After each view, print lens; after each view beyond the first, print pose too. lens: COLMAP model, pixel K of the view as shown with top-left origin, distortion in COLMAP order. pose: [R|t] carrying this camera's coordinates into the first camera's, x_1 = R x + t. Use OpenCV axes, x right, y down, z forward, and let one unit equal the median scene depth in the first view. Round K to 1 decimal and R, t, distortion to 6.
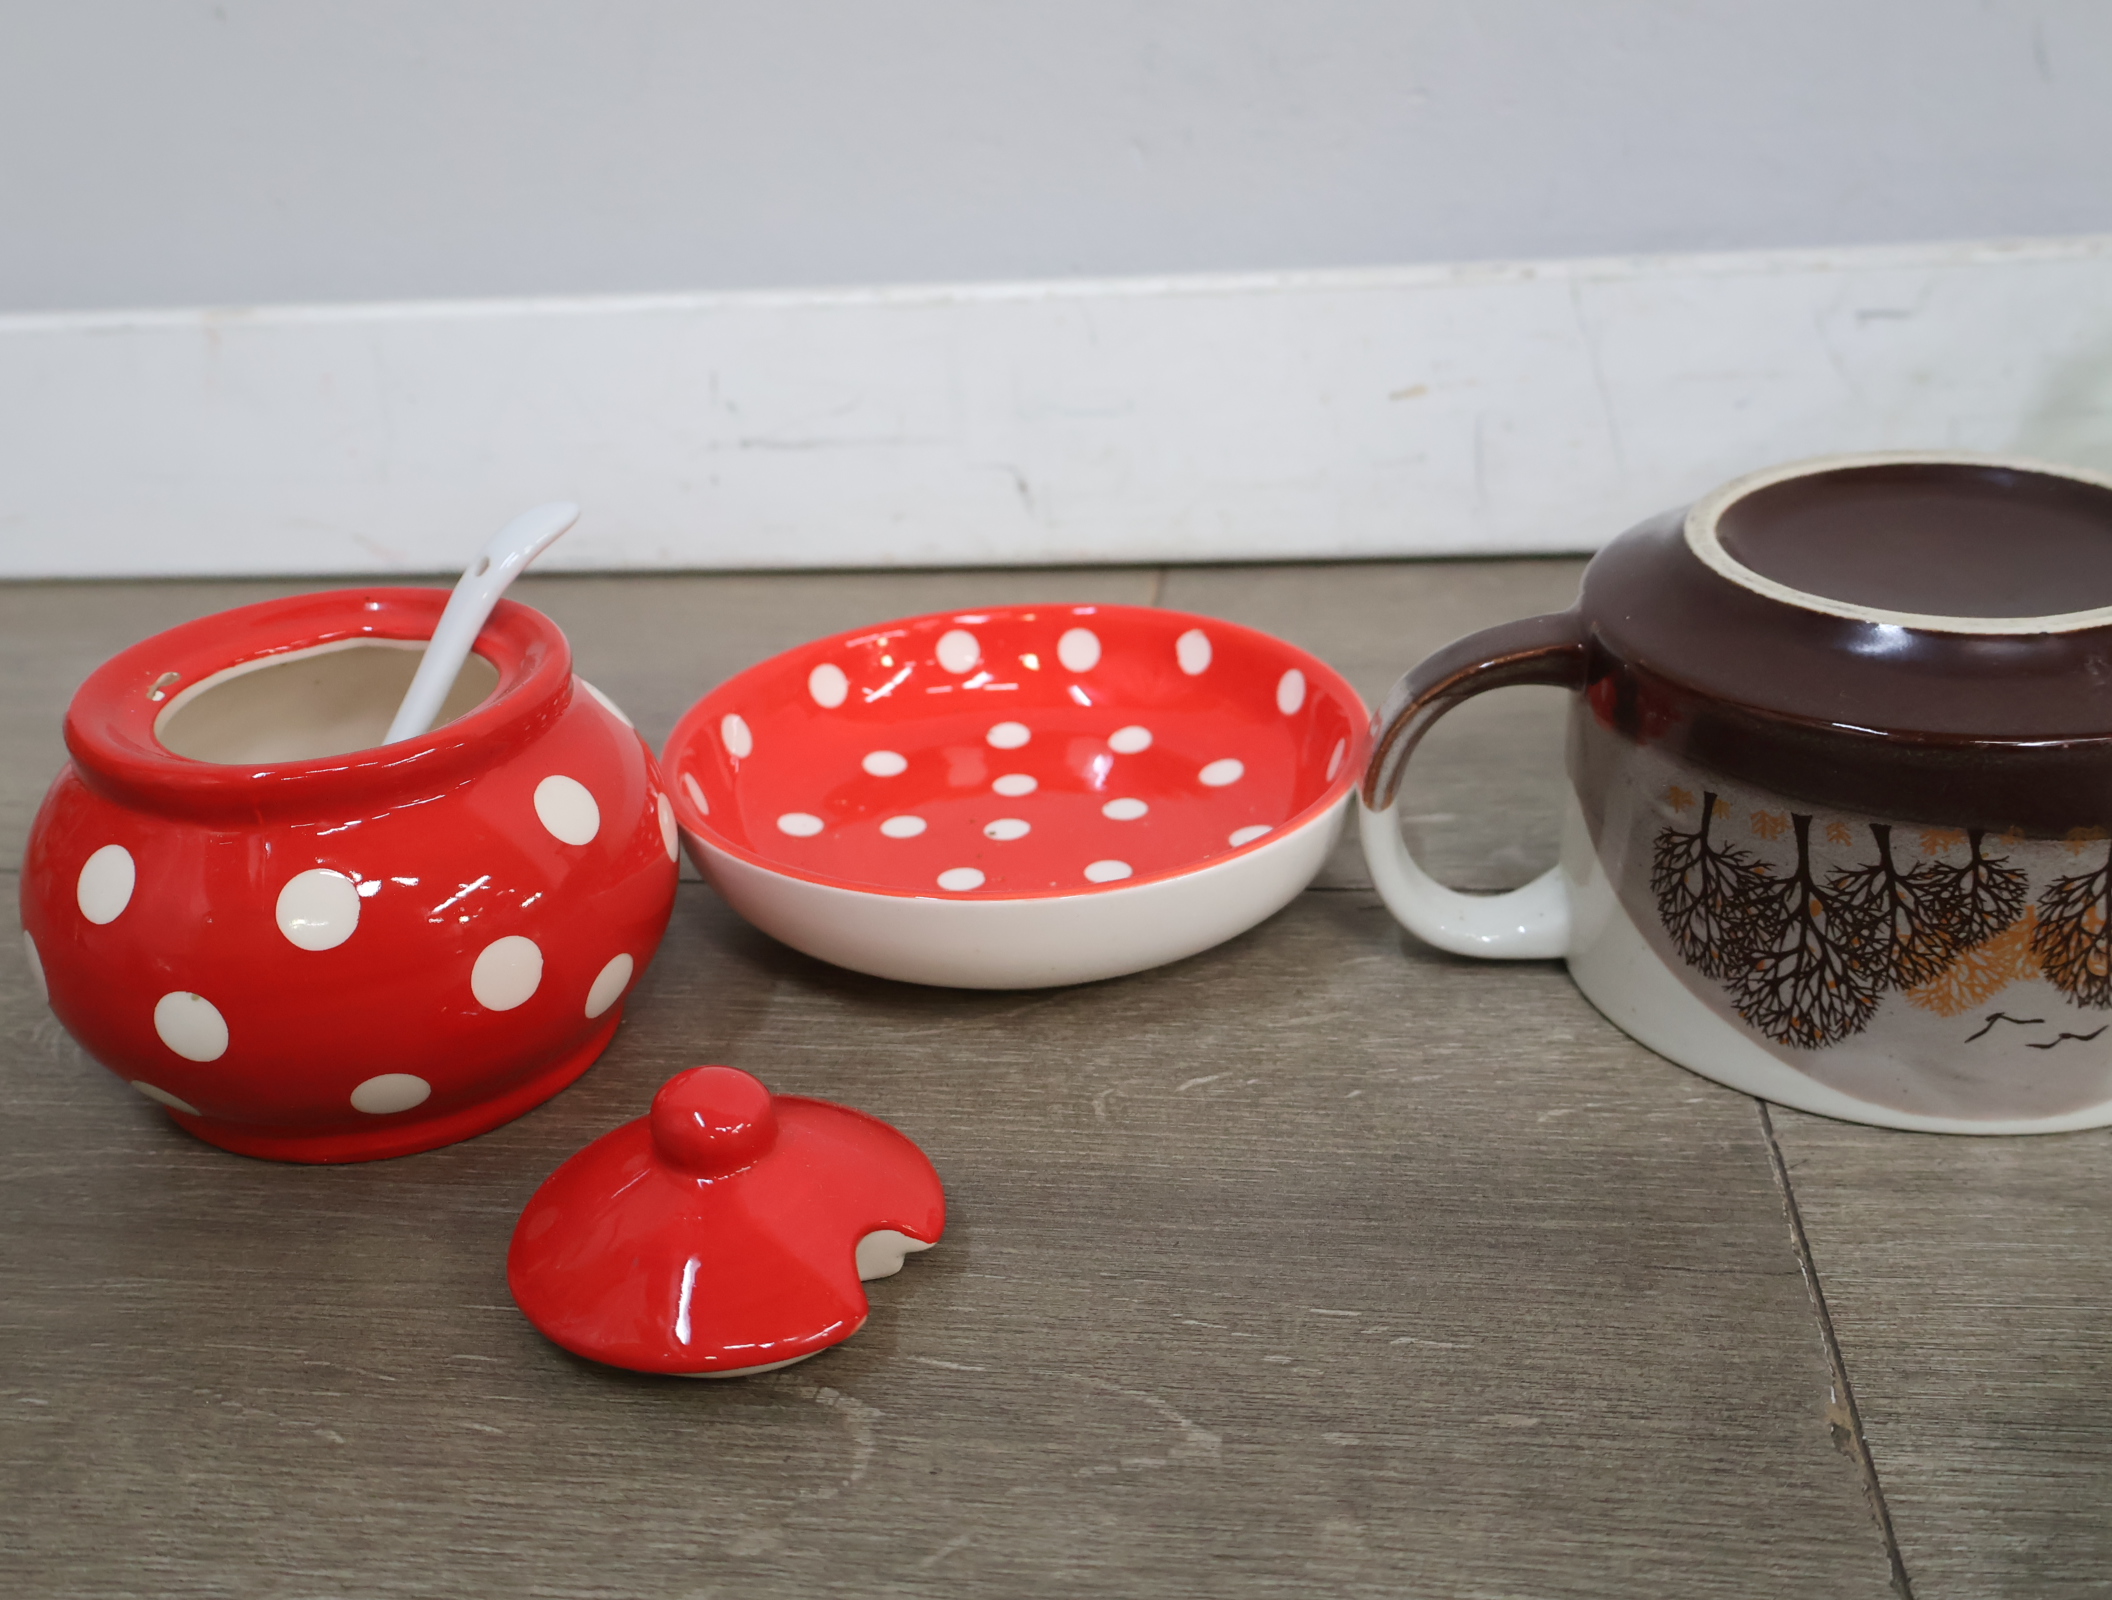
lens RADIAL K [[2173.0, 0, 1056.0], [0, 2173.0, 800.0], [0, 0, 1]] dist [0.001214, 0.000765]
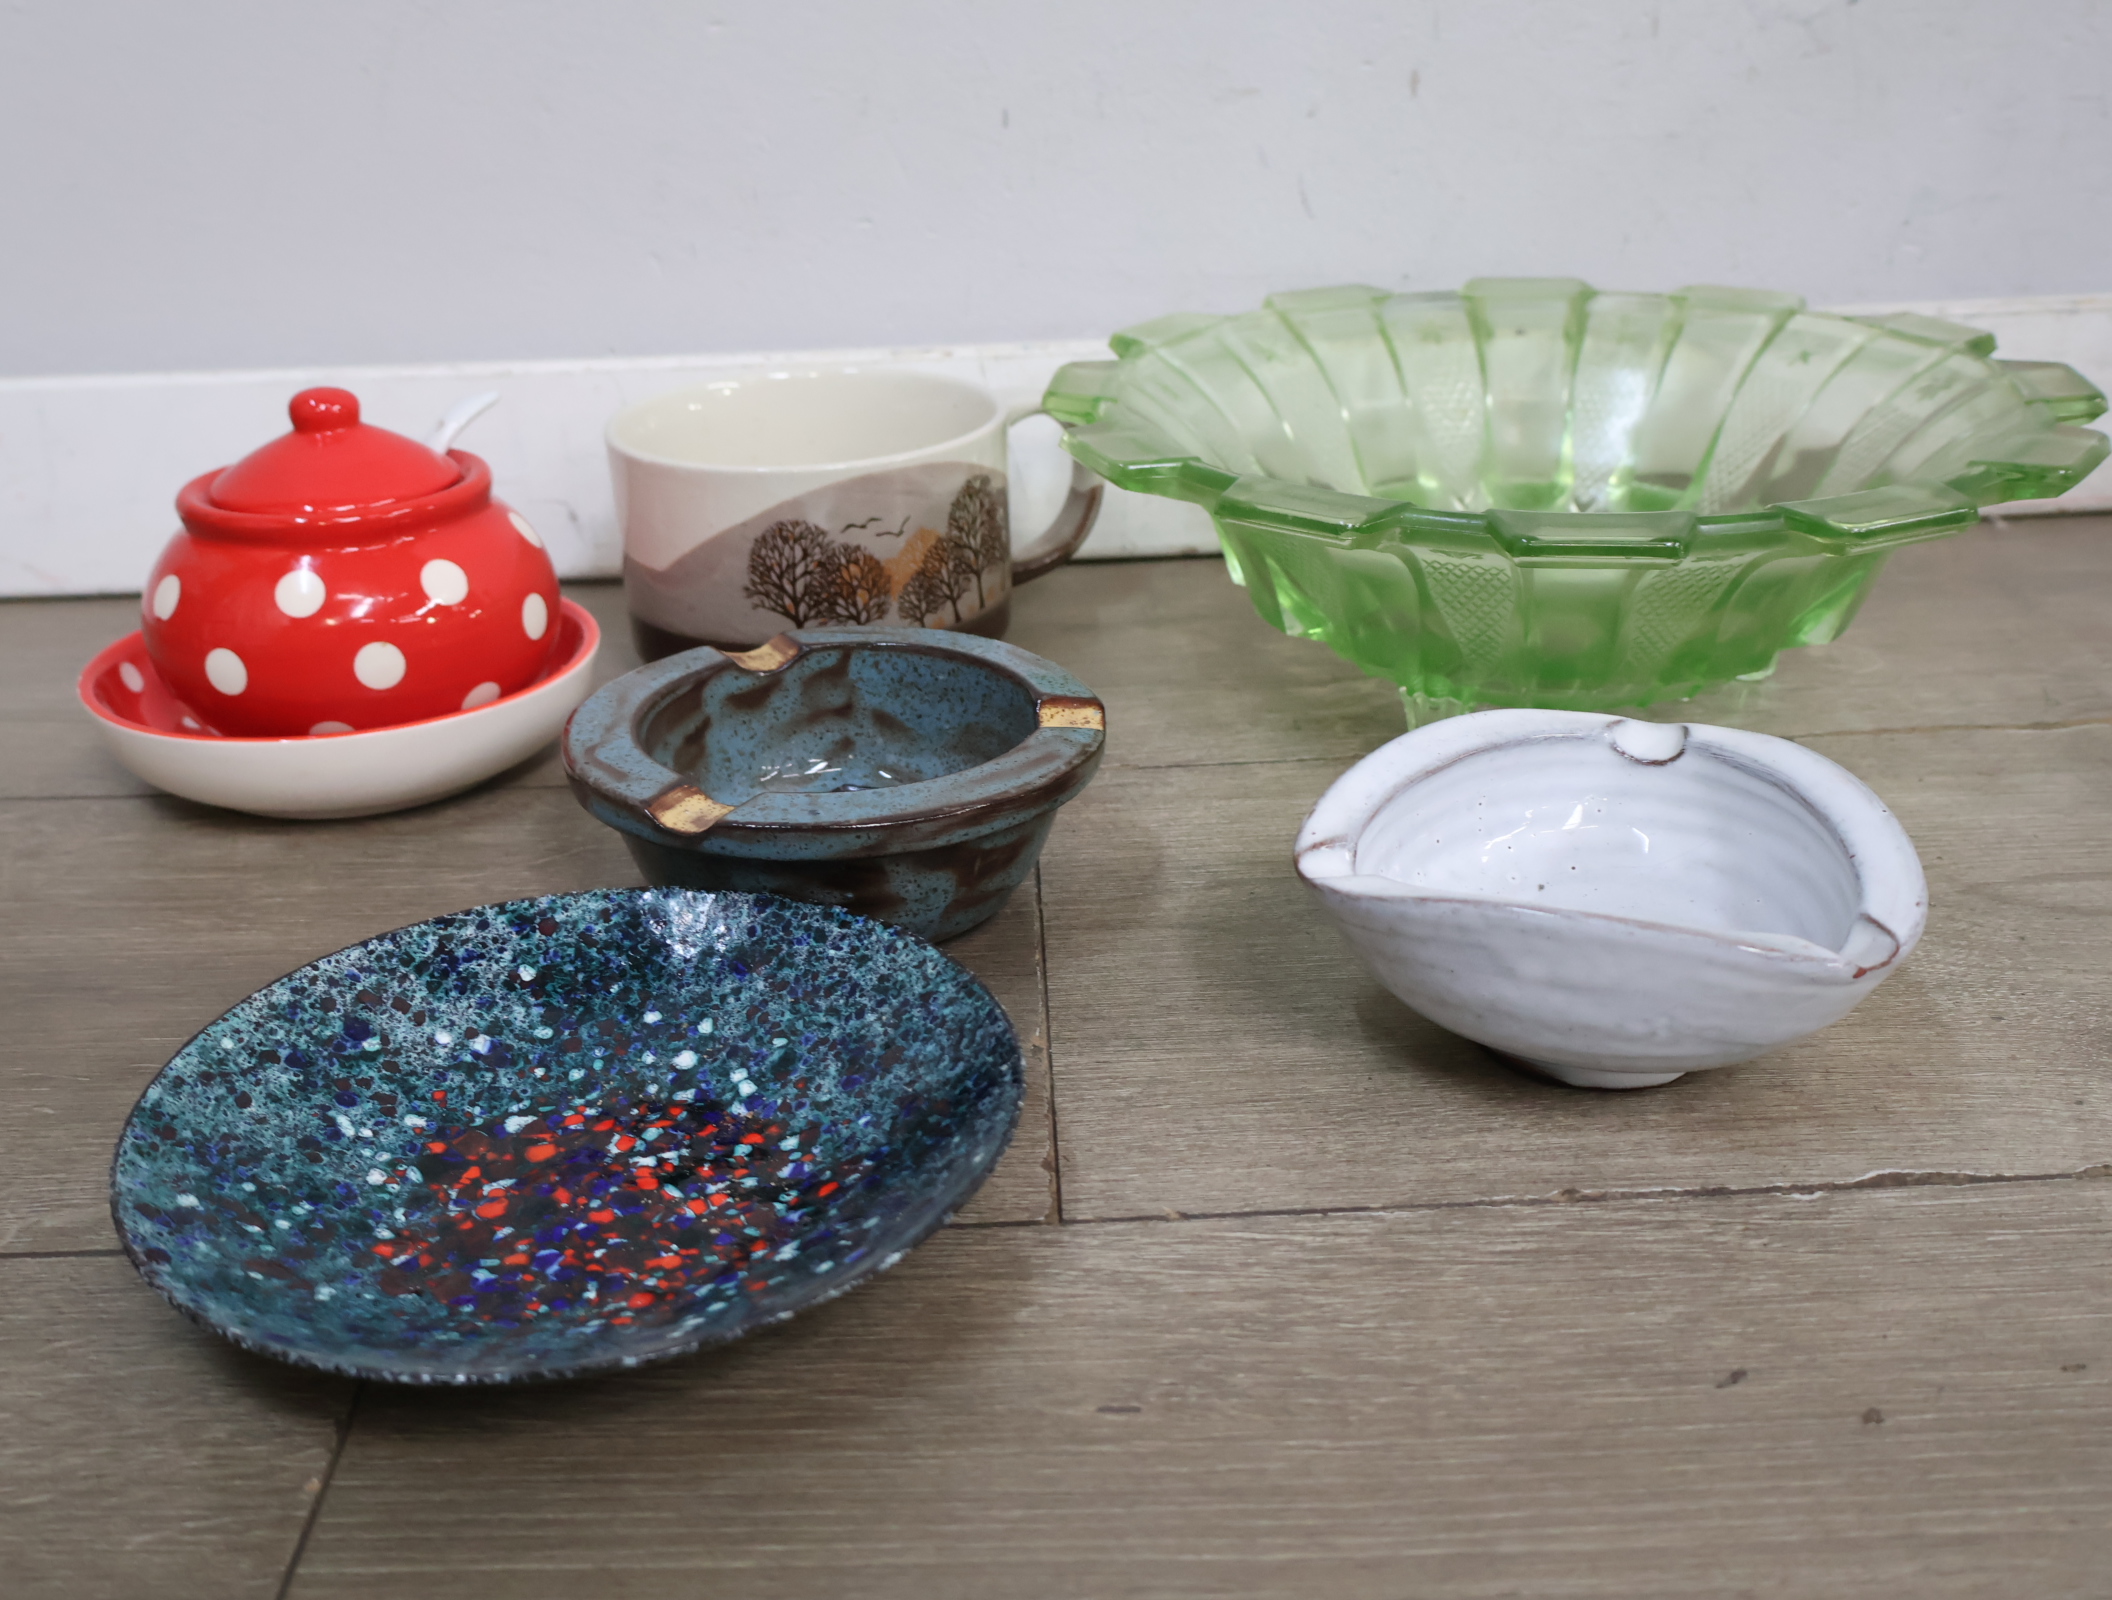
lens RADIAL K [[2288.0, 0, 1054.3], [0, 2288.0, 791.6], [0, 0, 1]] dist [0.012699, 0.014857]
pose [[0.990730, -0.023641, 0.133776, 0.133897], [0.031998, 0.997645, -0.060665, 0.179912], [-0.132027, 0.064383, 0.989153, -0.607840]]
